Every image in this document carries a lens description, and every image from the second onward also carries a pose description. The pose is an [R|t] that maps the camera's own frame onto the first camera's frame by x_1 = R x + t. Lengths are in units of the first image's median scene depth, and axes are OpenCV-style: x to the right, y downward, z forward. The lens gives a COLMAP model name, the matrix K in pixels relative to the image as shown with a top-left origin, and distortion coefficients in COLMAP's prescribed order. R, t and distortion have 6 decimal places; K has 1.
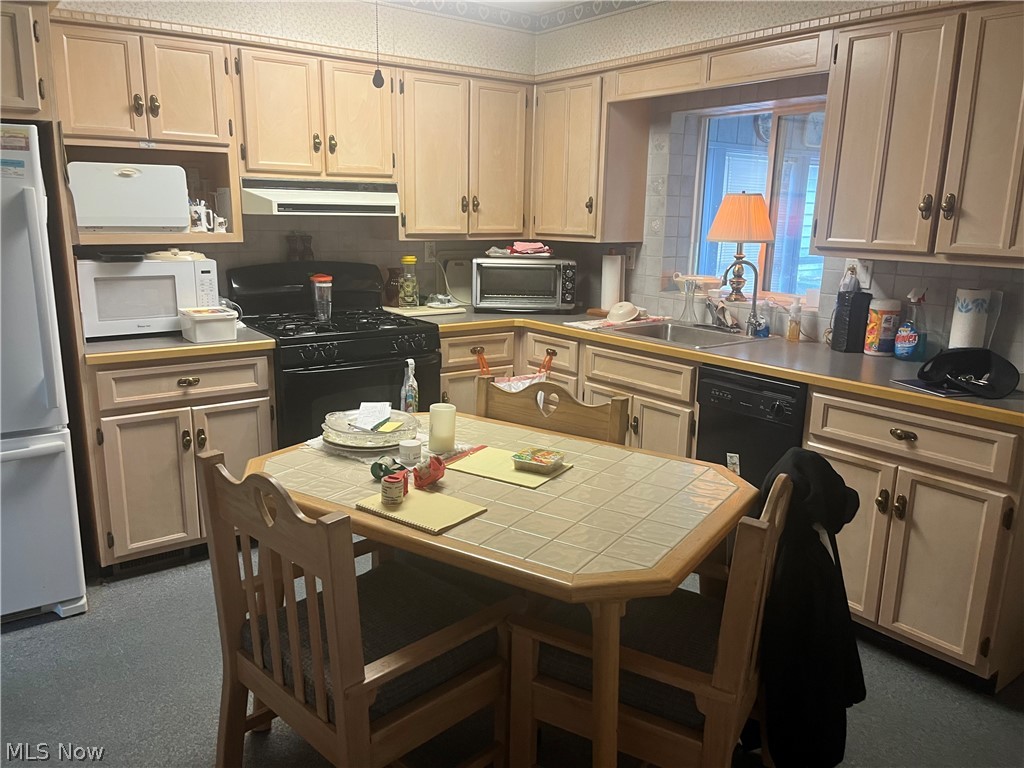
lens RADIAL K [[777.1, 0, 512.0], [0, 777.1, 384.0], [0, 0, 1]] dist [0.062410, -0.100258]
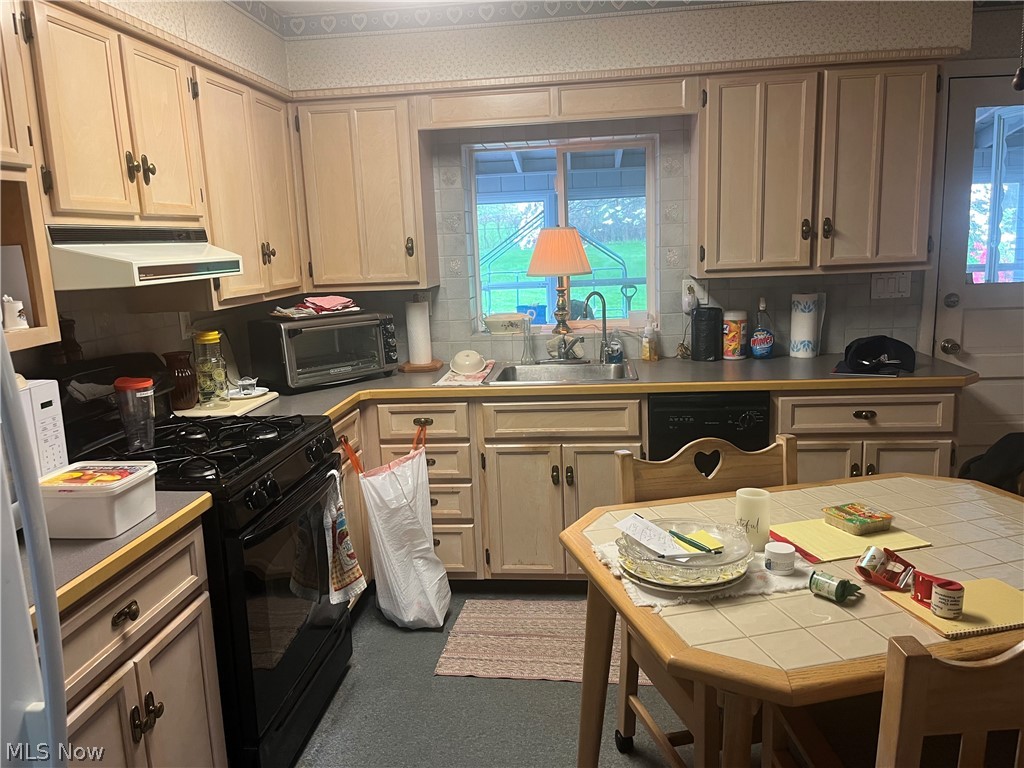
lens RADIAL K [[767.4, 0, 512.8], [0, 767.4, 377.3], [0, 0, 1]] dist [0.063352, -0.070853]
pose [[0.679446, -0.171723, 0.713347, -0.534608], [0.210892, 0.976907, 0.034299, -0.110394], [-0.702764, 0.127135, 0.699971, 0.404841]]
